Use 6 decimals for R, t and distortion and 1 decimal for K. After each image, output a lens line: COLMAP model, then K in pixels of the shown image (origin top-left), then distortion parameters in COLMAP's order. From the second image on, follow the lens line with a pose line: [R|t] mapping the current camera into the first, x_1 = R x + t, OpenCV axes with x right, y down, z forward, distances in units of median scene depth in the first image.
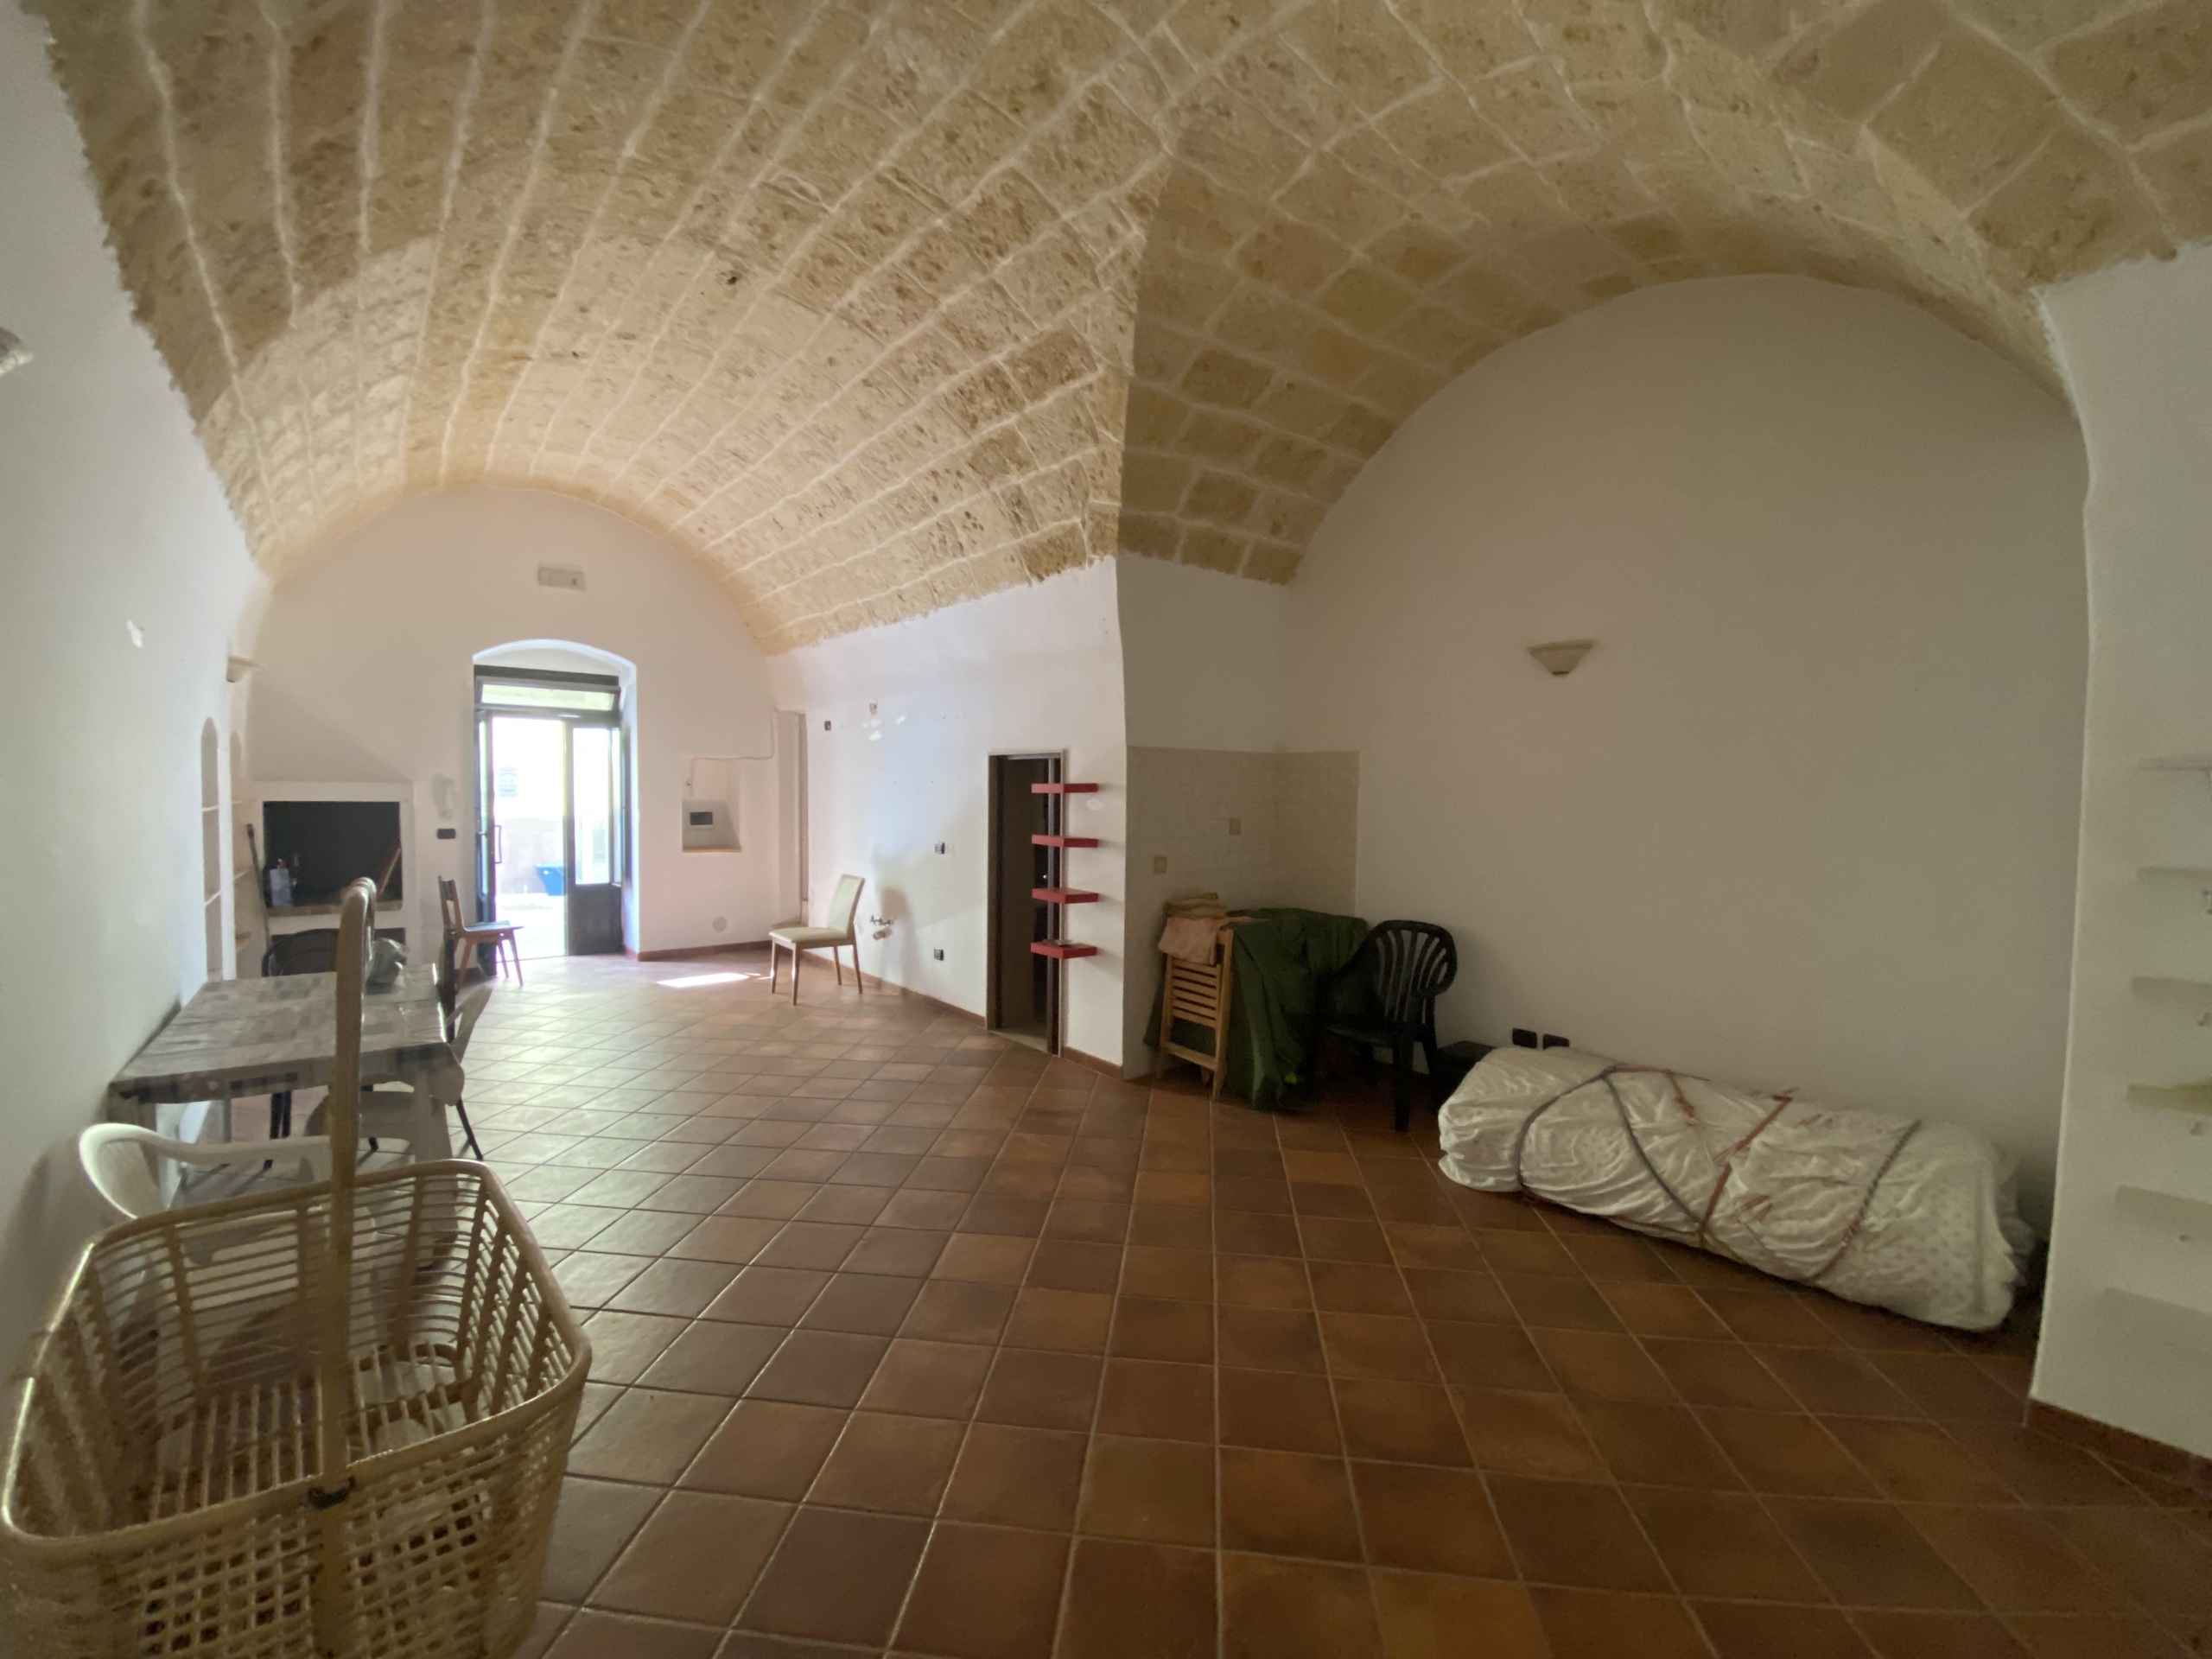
lens RADIAL K [[898.0, 0, 1096.5], [0, 898.0, 822.9], [0, 0, 1]] dist [0.035595, -0.027265]
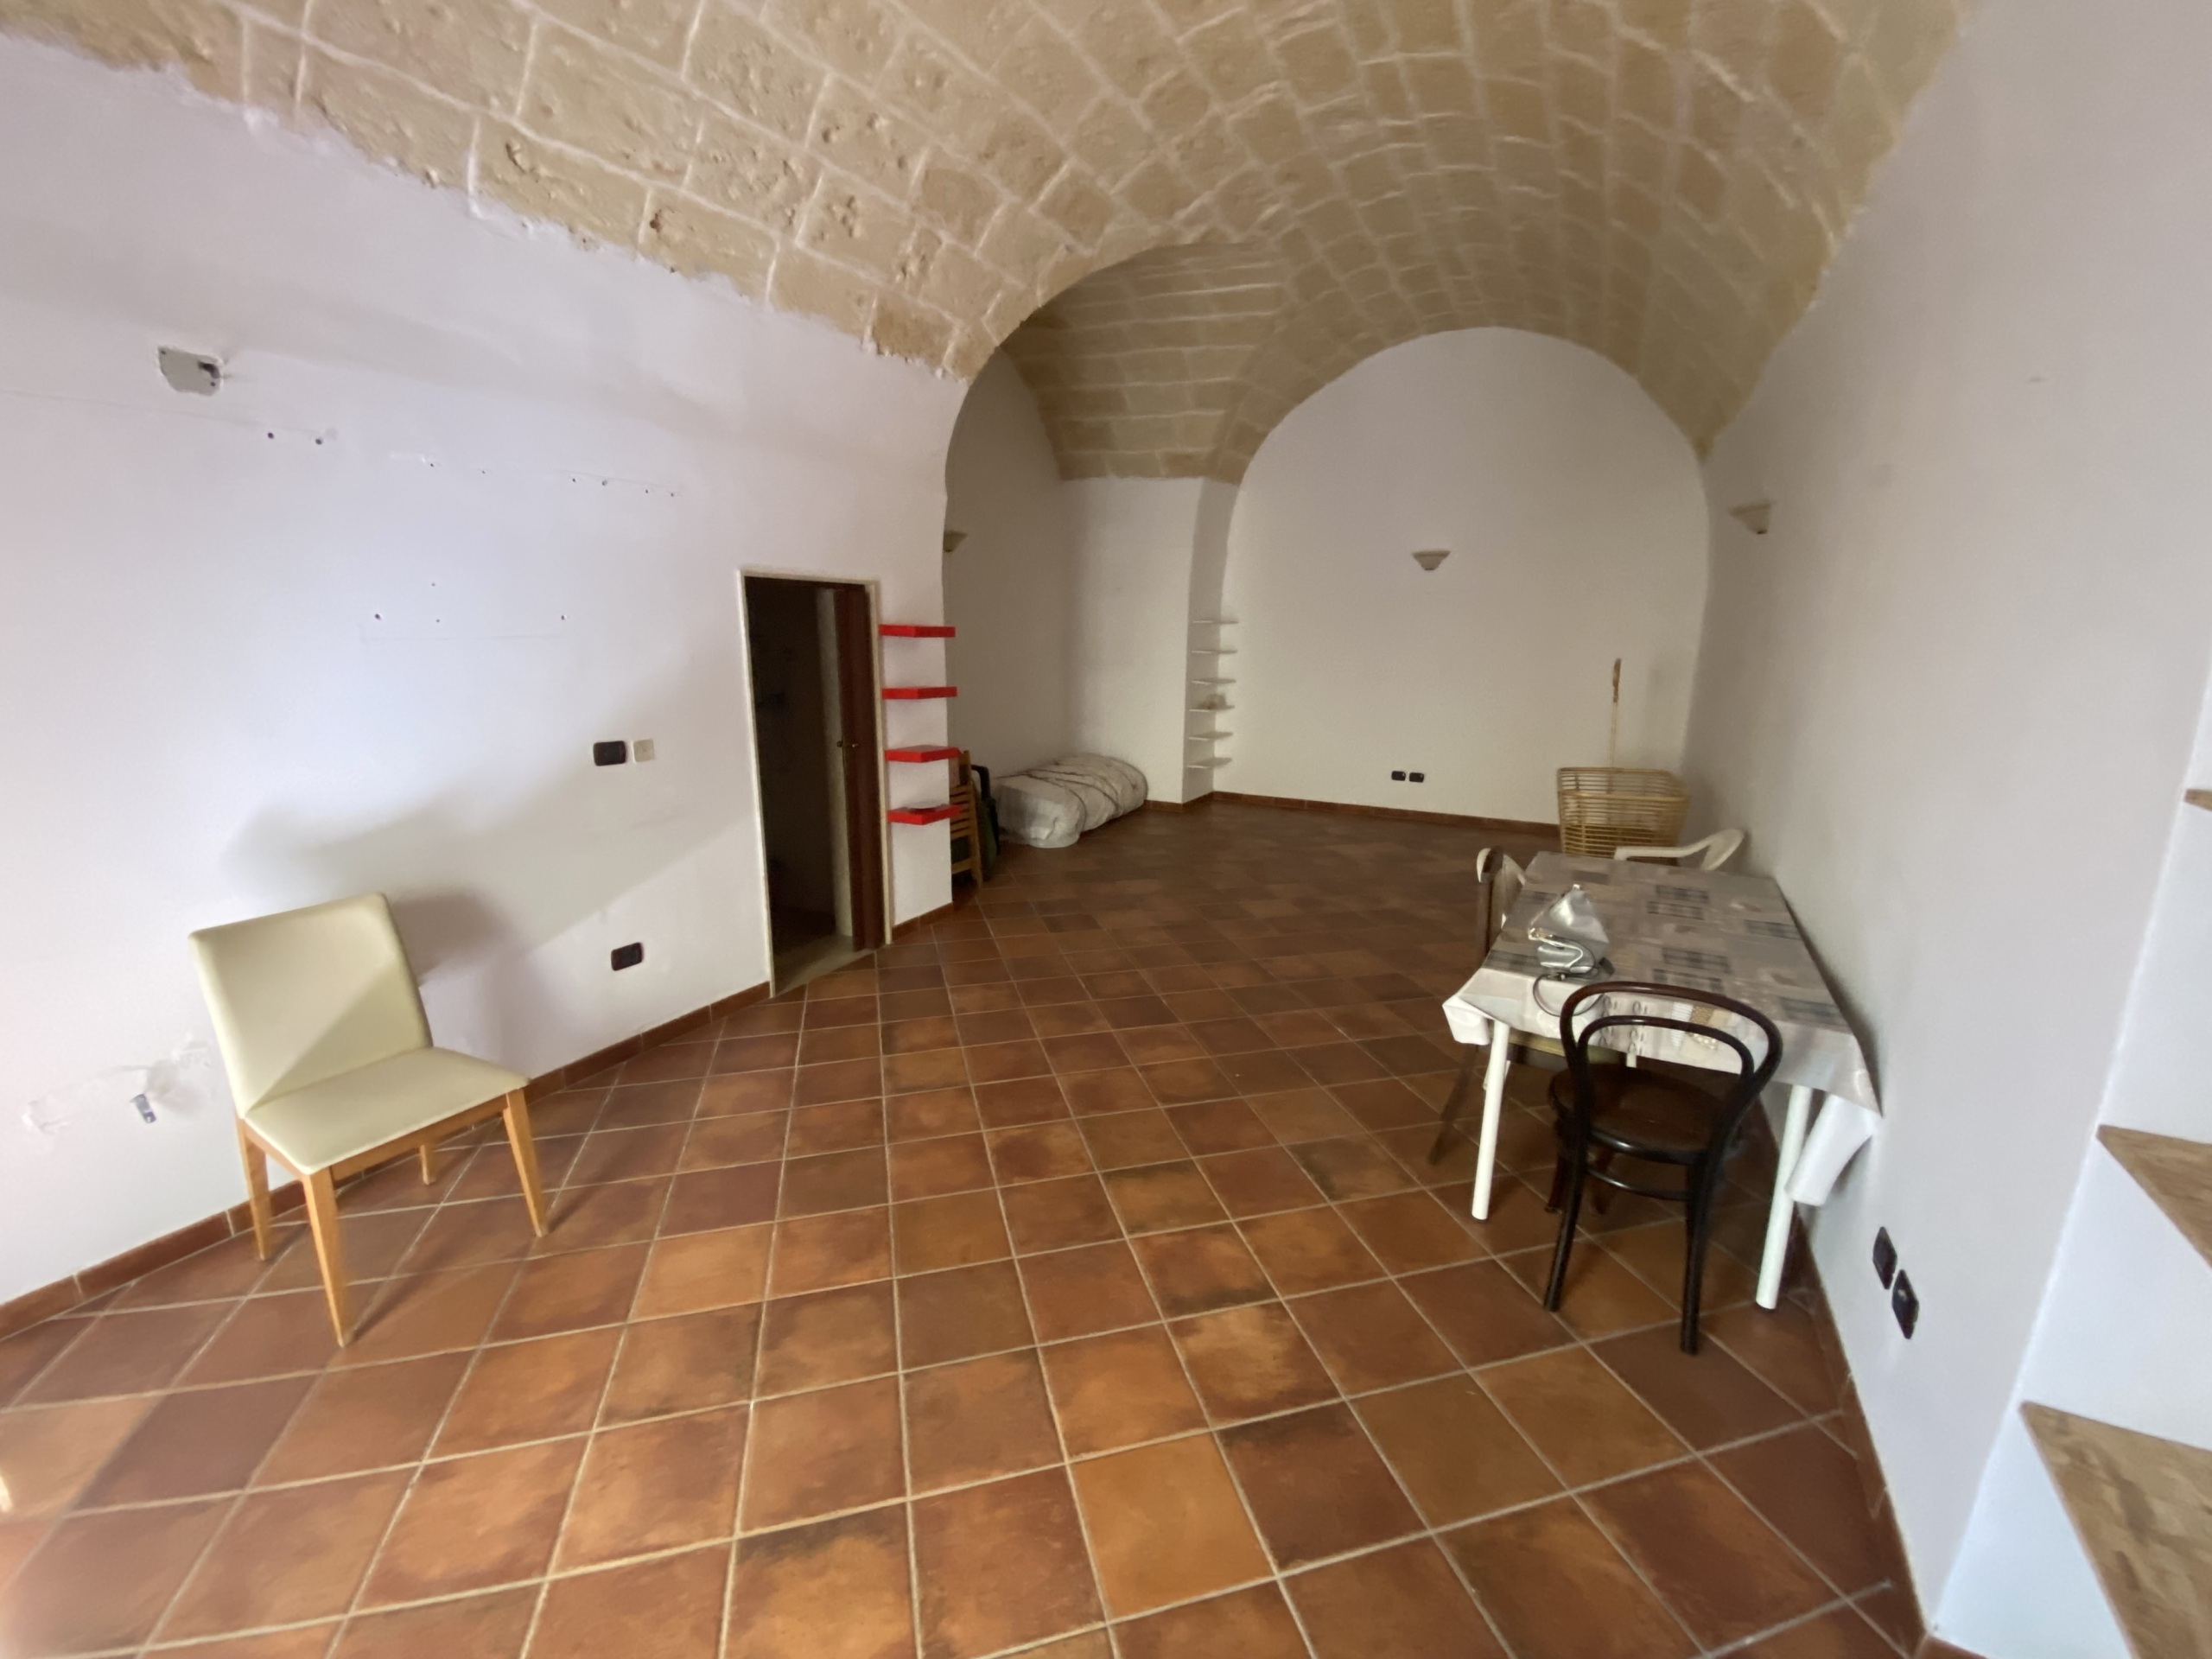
lens RADIAL K [[898.0, 0, 1096.5], [0, 898.0, 822.9], [0, 0, 1]] dist [0.035595, -0.027265]
pose [[-0.369489, -0.214750, 0.904080, -0.791565], [0.019167, 0.970961, 0.238469, -0.053463], [-0.929037, 0.105440, -0.354643, 0.986074]]
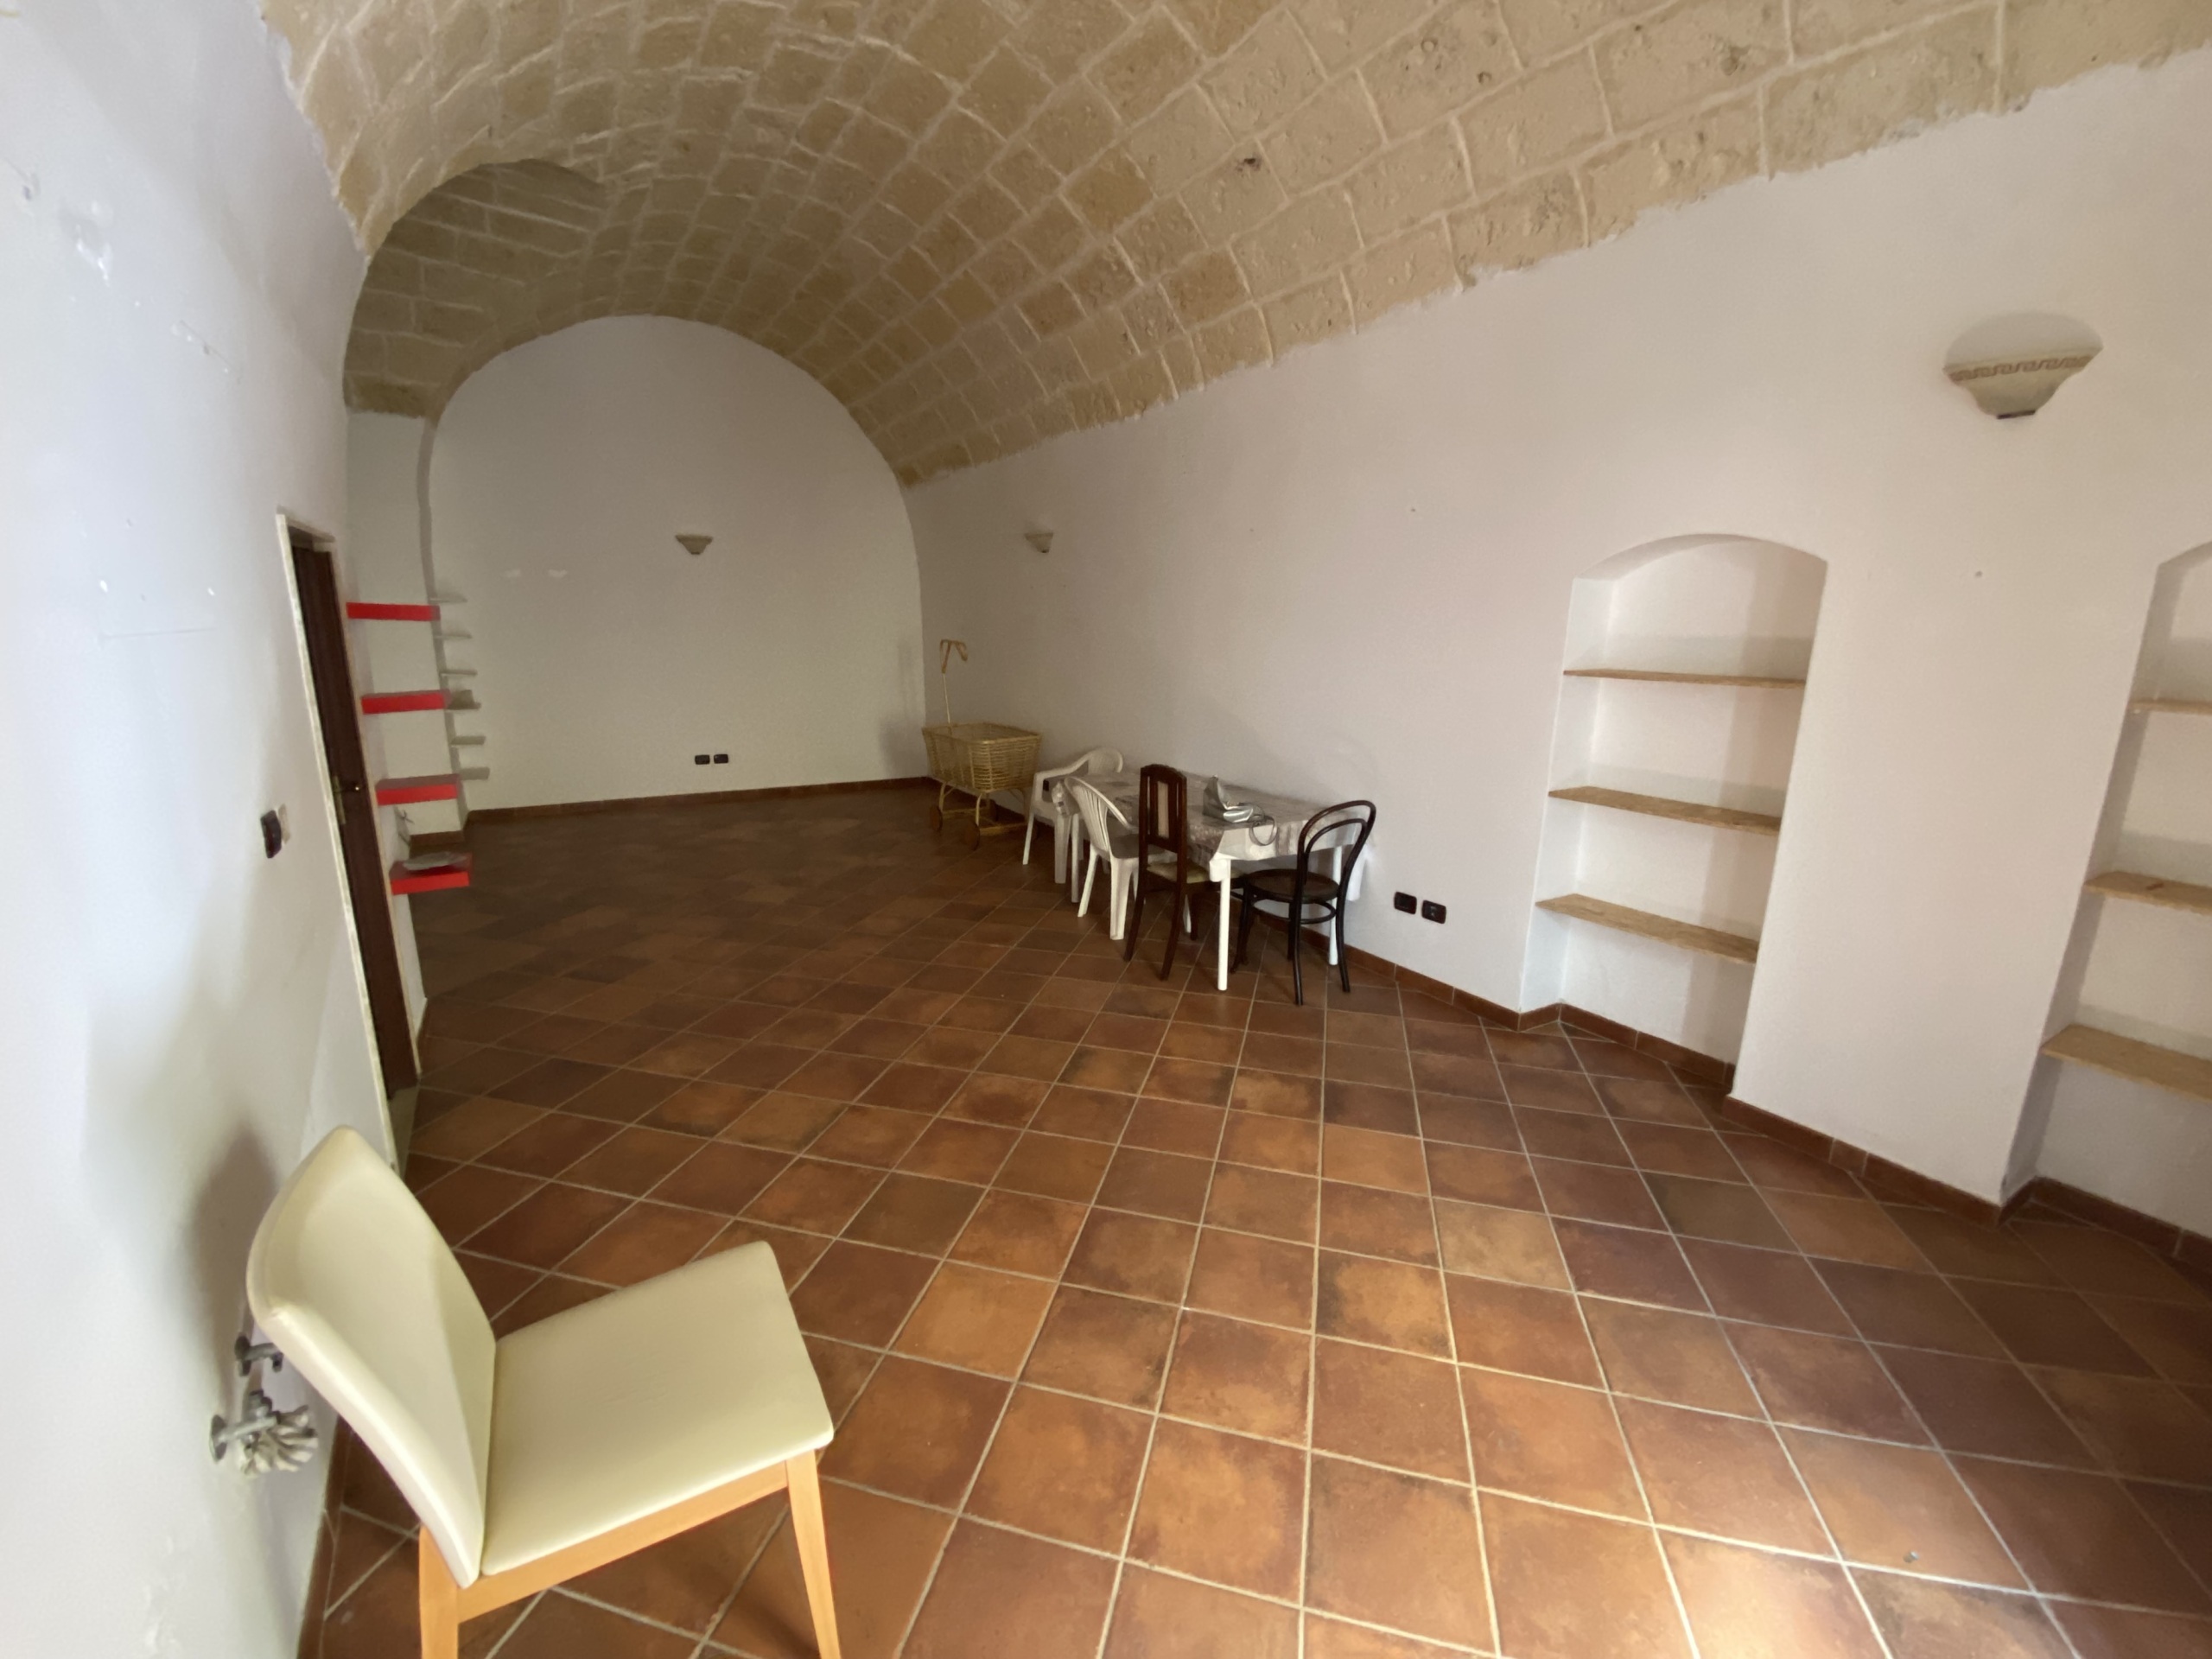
lens RADIAL K [[898.0, 0, 1096.5], [0, 898.0, 822.9], [0, 0, 1]] dist [0.035595, -0.027265]
pose [[-0.989591, -0.051988, 0.134189, -0.500890], [-0.015731, 0.965956, 0.258227, -0.059228], [-0.143046, 0.253428, -0.956720, 1.311789]]
